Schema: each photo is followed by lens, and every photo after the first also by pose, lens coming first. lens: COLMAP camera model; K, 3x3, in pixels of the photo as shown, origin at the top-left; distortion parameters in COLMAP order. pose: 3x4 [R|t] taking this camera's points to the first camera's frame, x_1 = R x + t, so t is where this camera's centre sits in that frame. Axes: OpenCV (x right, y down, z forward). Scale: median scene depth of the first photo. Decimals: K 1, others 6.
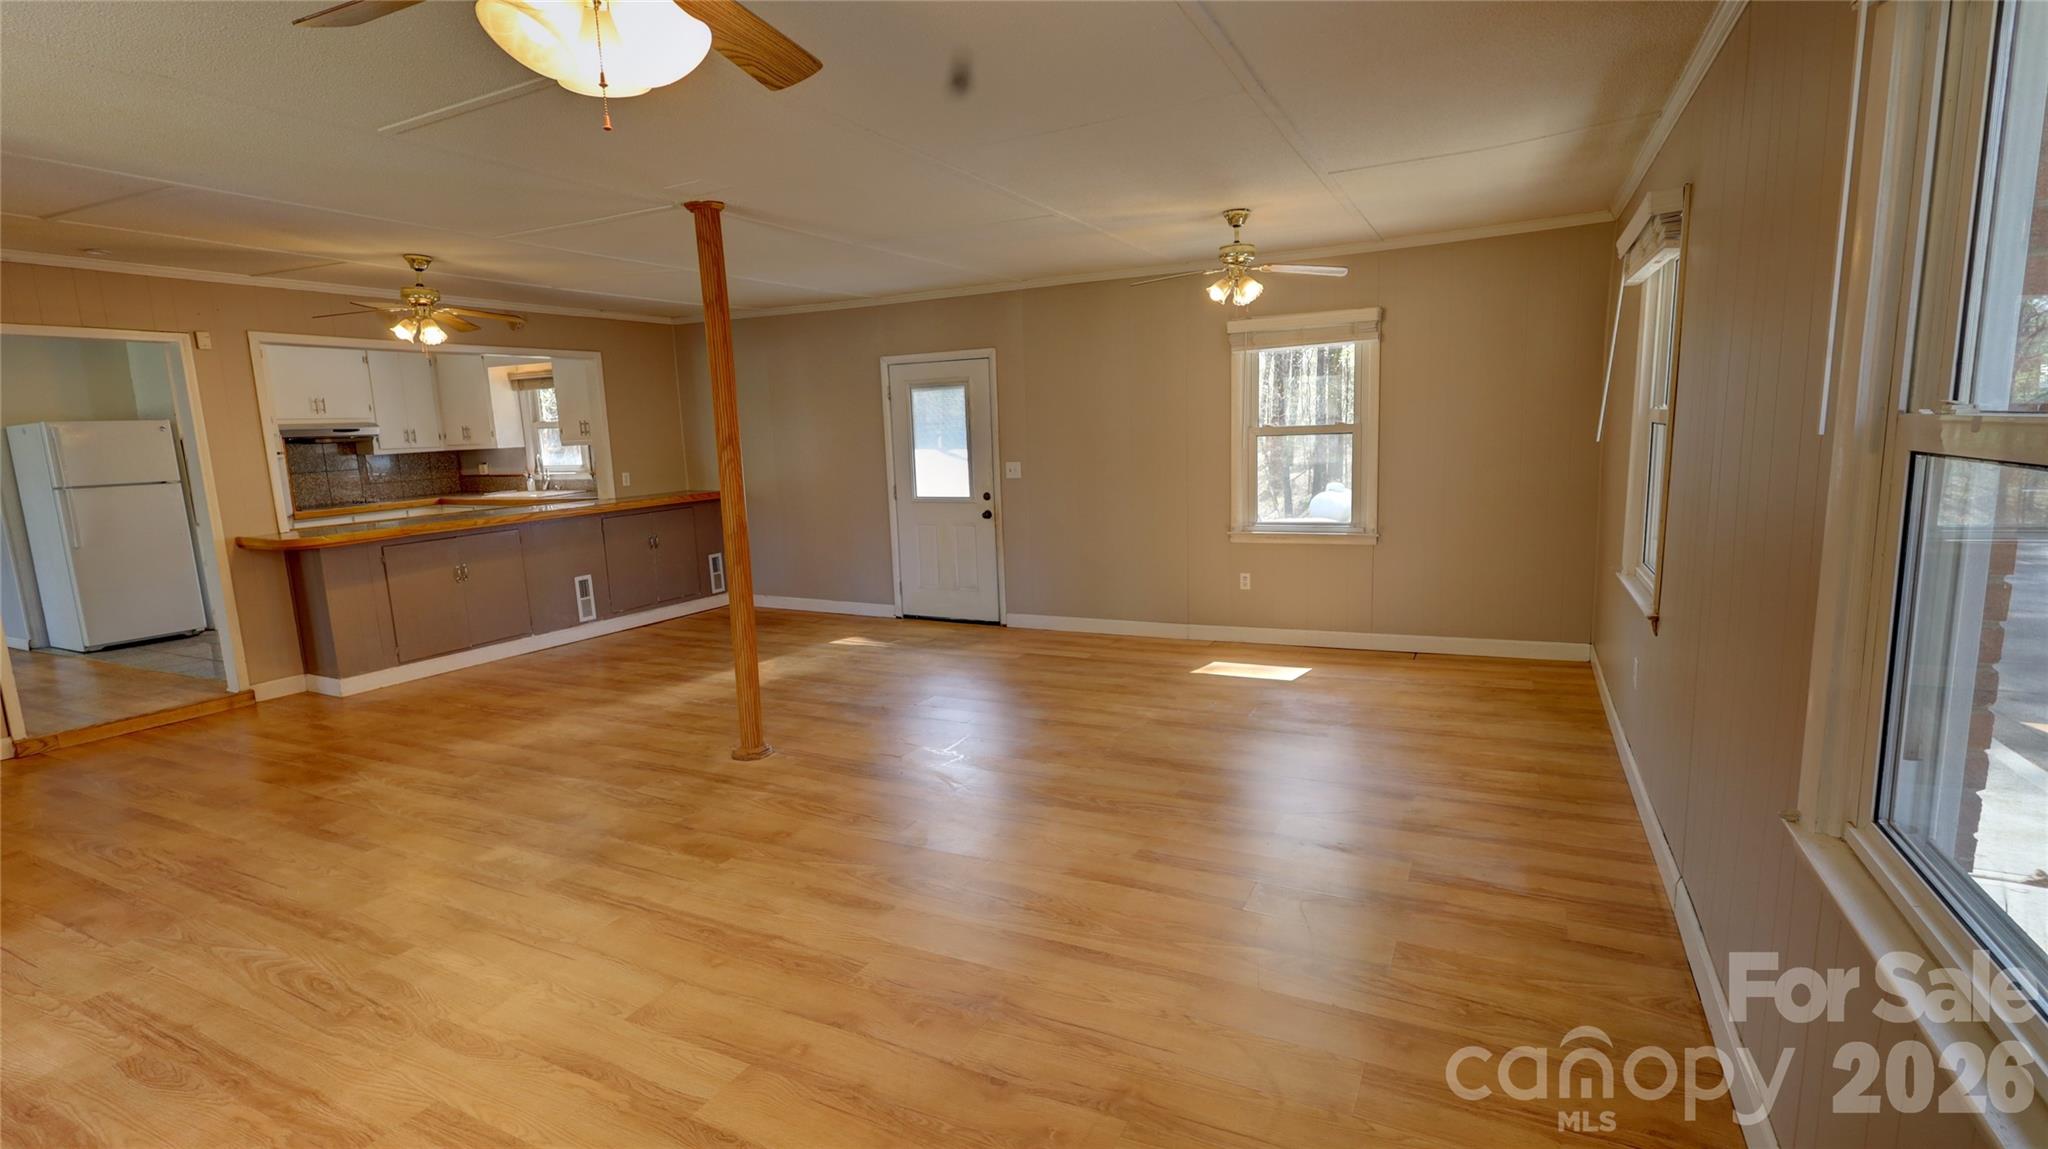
lens RADIAL K [[944.4, 0, 1024.0], [0, 944.4, 574.5], [0, 0, 1]] dist [-0.001331, 0.000649]
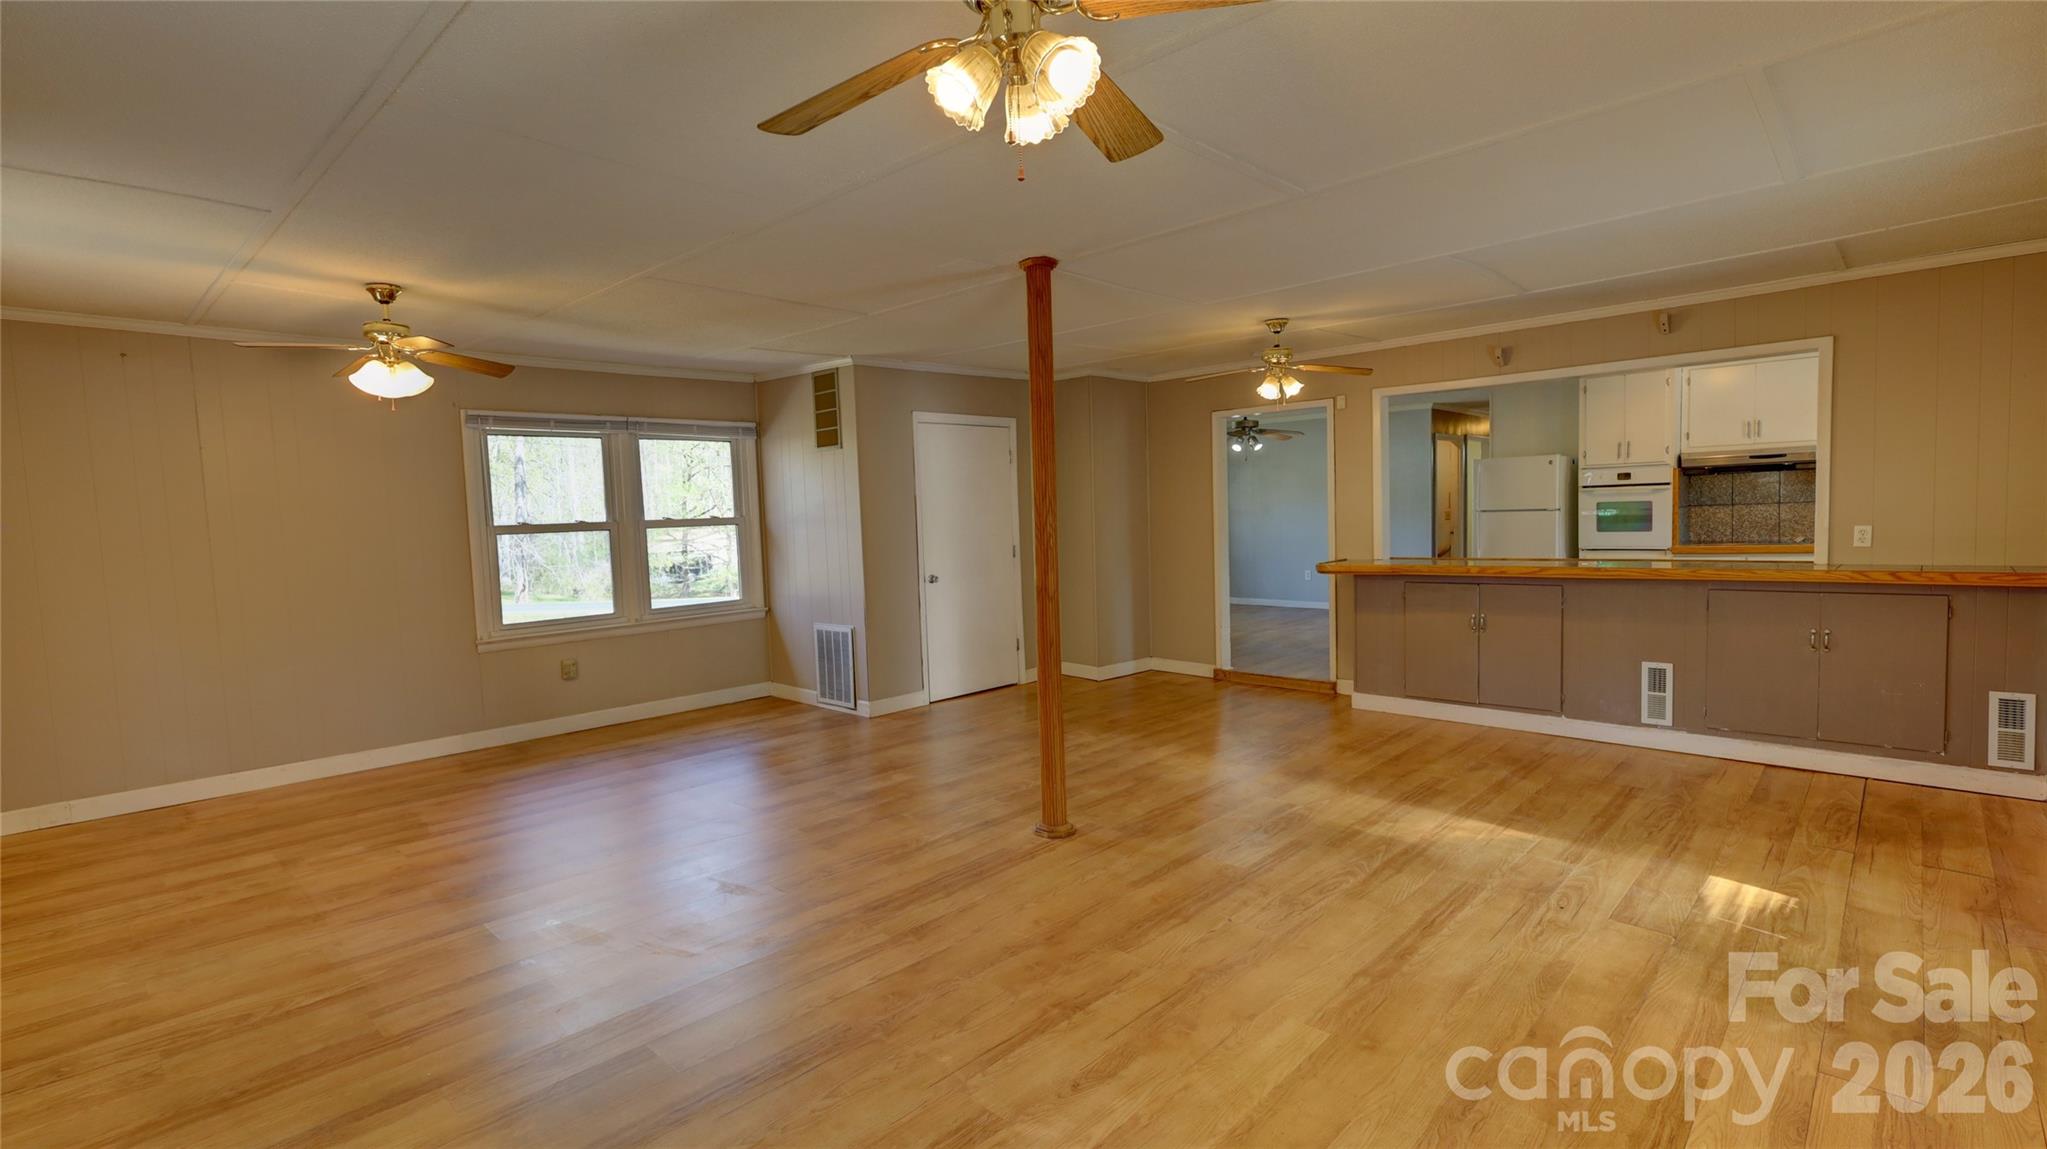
lens RADIAL K [[944.0, 0, 1023.5], [0, 944.0, 574.5], [0, 0, 1]] dist [-0.001331, 0.000649]
pose [[-0.279219, 0.109512, -0.953962, 0.288669], [-0.109353, 0.983386, 0.144896, -0.095186], [0.953981, 0.144776, -0.262604, 0.579368]]
